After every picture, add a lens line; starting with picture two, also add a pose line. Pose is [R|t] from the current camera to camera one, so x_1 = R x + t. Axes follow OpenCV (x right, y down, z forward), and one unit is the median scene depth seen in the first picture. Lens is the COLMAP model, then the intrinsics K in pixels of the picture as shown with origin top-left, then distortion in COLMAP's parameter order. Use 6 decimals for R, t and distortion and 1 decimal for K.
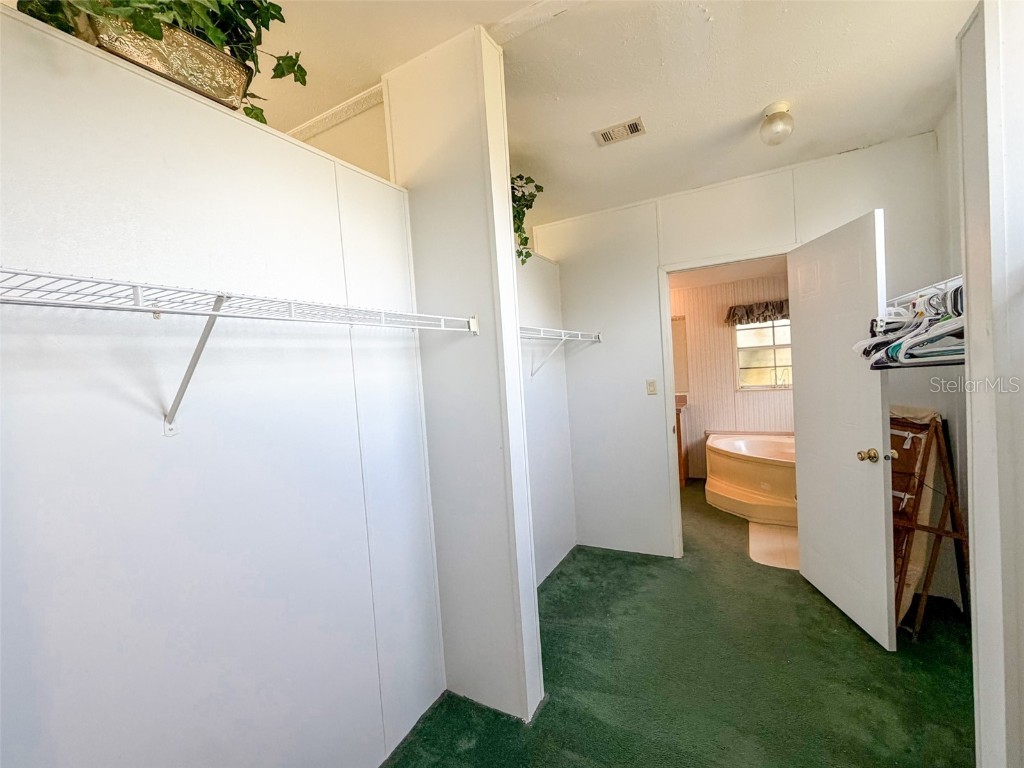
lens RADIAL K [[410.6, 0, 511.8], [0, 410.6, 386.0], [0, 0, 1]] dist [-0.002348, -0.000318]
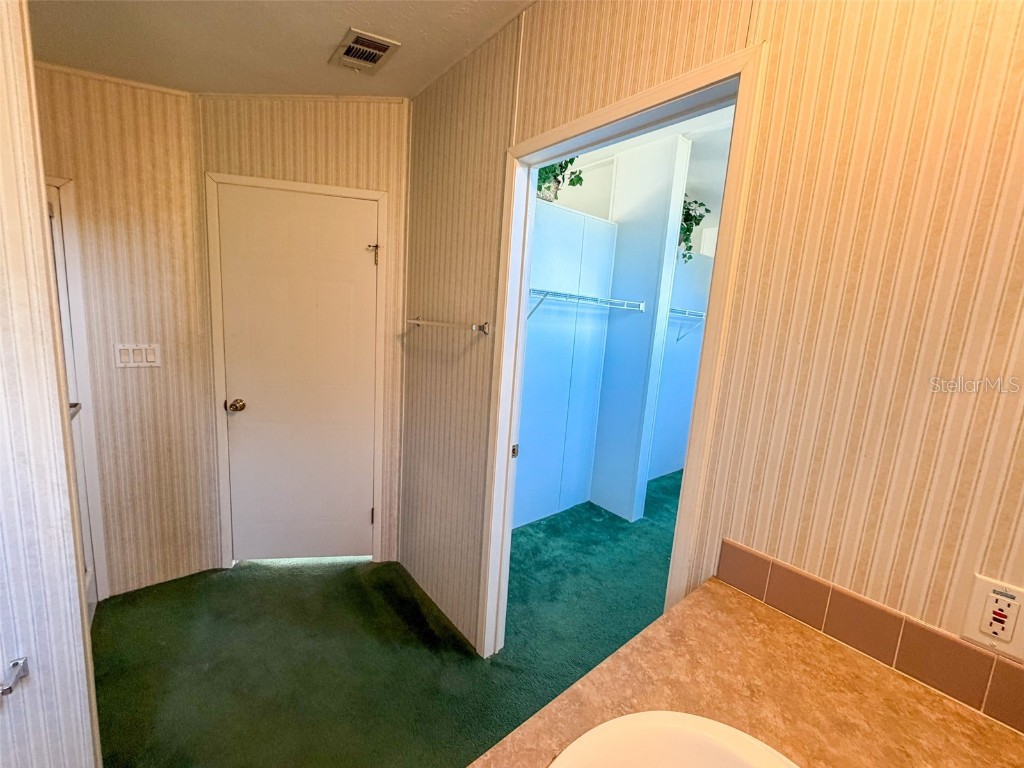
lens RADIAL K [[410.6, 0, 511.8], [0, 410.6, 386.0], [0, 0, 1]] dist [-0.002348, -0.000318]
pose [[0.919056, 0.188258, -0.346258, 0.052189], [-0.147919, 0.979082, 0.139707, 0.018689], [0.365316, -0.077180, 0.927679, -0.664128]]
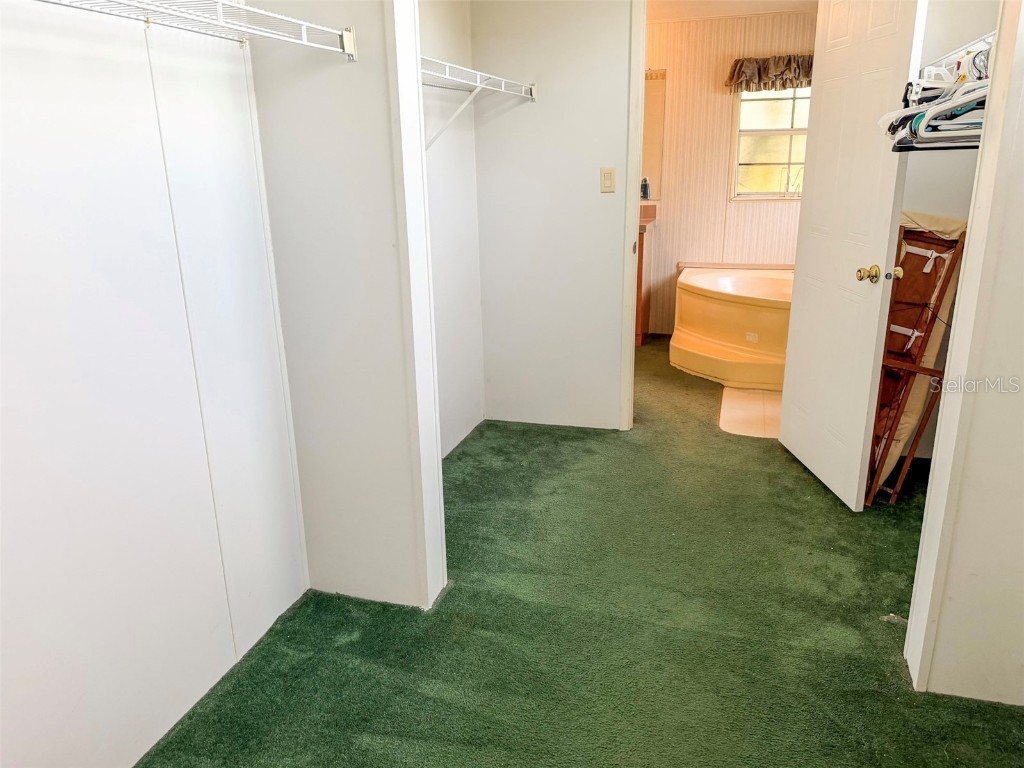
lens RADIAL K [[723.7, 0, 510.4], [0, 723.7, 370.2], [0, 0, 1]] dist [0.058091, -0.067356]
pose [[0.977692, -0.008314, 0.209877, -0.066696], [-0.039673, 0.973920, 0.223394, 0.057159], [-0.206261, -0.226737, 0.951865, -0.162219]]
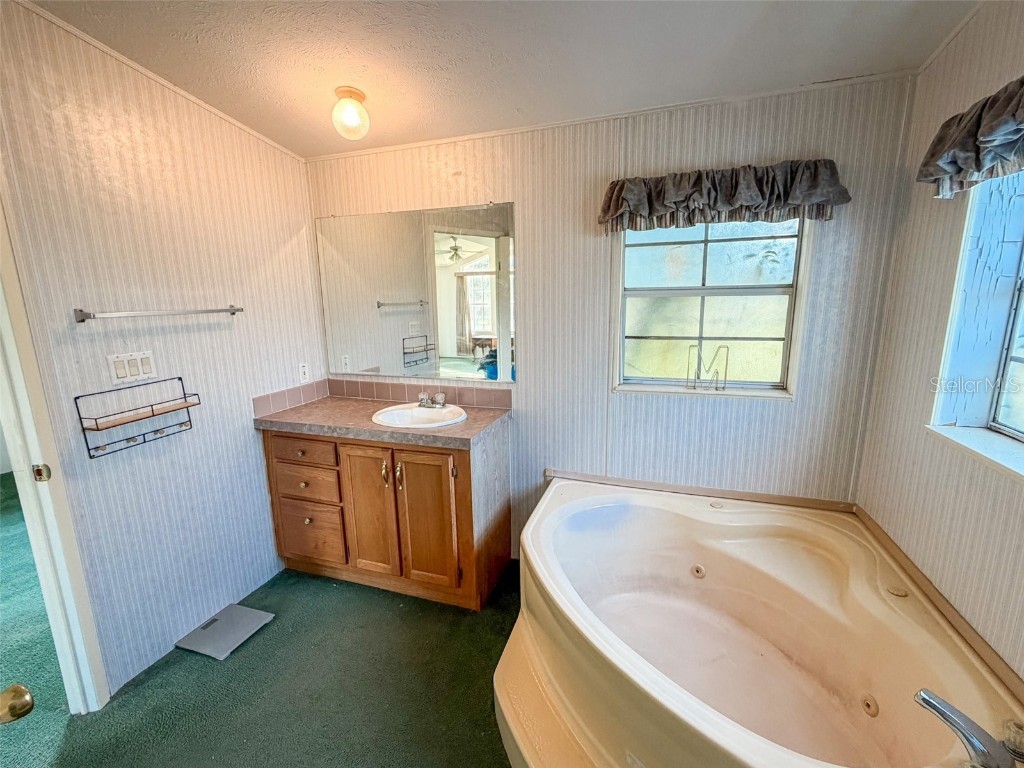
lens RADIAL K [[410.6, 0, 511.8], [0, 410.6, 386.0], [0, 0, 1]] dist [-0.002348, -0.000318]
pose [[0.984671, 0.005212, 0.174347, 0.707892], [-0.034097, 0.986021, 0.163096, -0.116396], [-0.171059, -0.166540, 0.971083, 1.152947]]
